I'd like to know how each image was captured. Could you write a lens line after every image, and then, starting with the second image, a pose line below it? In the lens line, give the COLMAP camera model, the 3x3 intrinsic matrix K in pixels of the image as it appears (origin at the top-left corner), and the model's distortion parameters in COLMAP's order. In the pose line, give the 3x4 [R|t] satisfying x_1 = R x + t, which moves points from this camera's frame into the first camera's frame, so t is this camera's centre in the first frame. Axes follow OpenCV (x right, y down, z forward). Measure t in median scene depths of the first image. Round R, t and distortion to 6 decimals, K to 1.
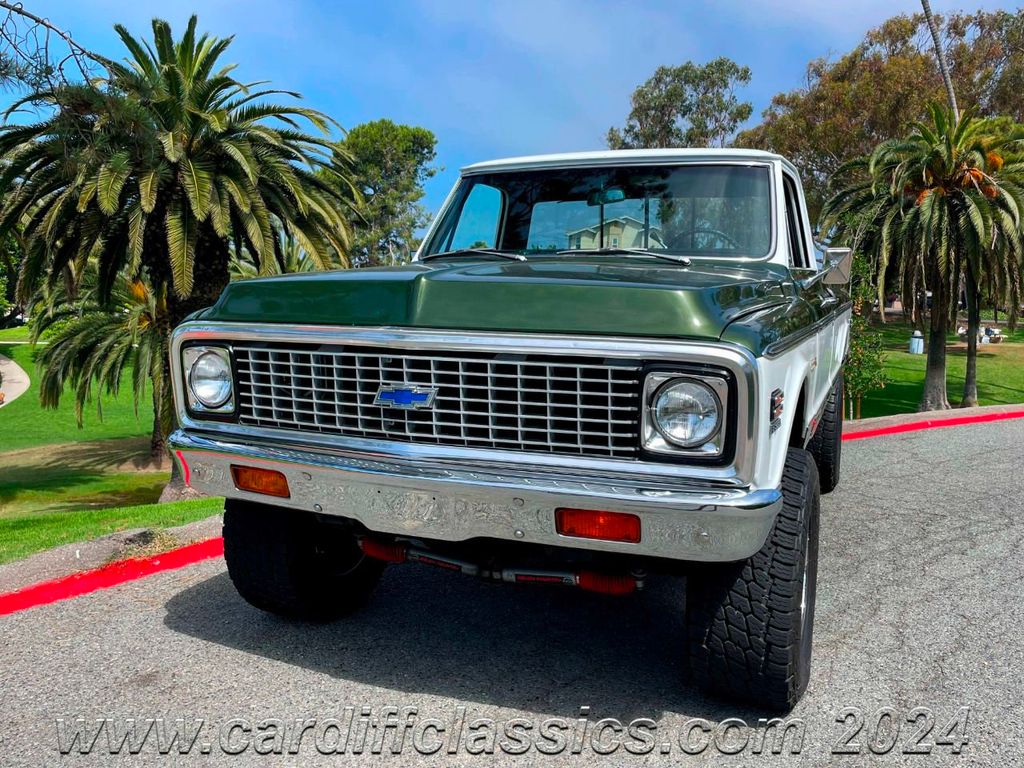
lens RADIAL K [[877.5, 0, 510.8], [0, 877.5, 379.1], [0, 0, 1]] dist [0.084211, -0.117940]
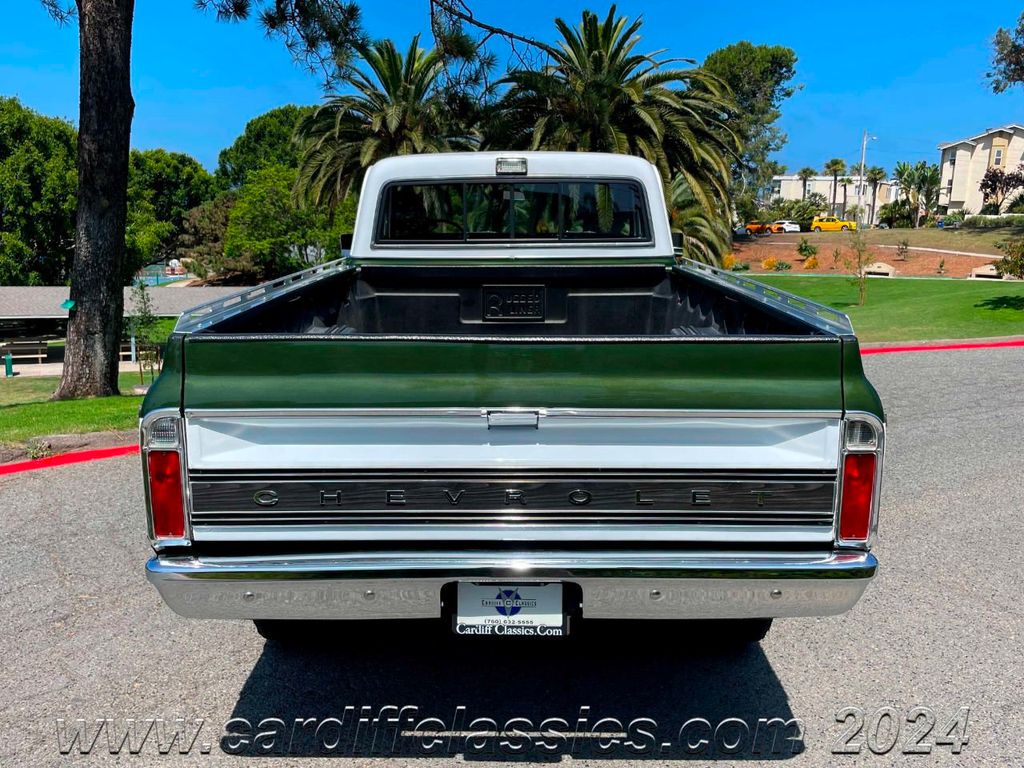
lens RADIAL K [[891.4, 0, 517.4], [0, 891.4, 379.9], [0, 0, 1]] dist [0.076049, -0.106179]
pose [[0.933543, 0.048271, -0.355202, -0.003769], [-0.018834, 0.996128, 0.085870, 0.007808], [0.357972, -0.073473, 0.930837, -0.160432]]
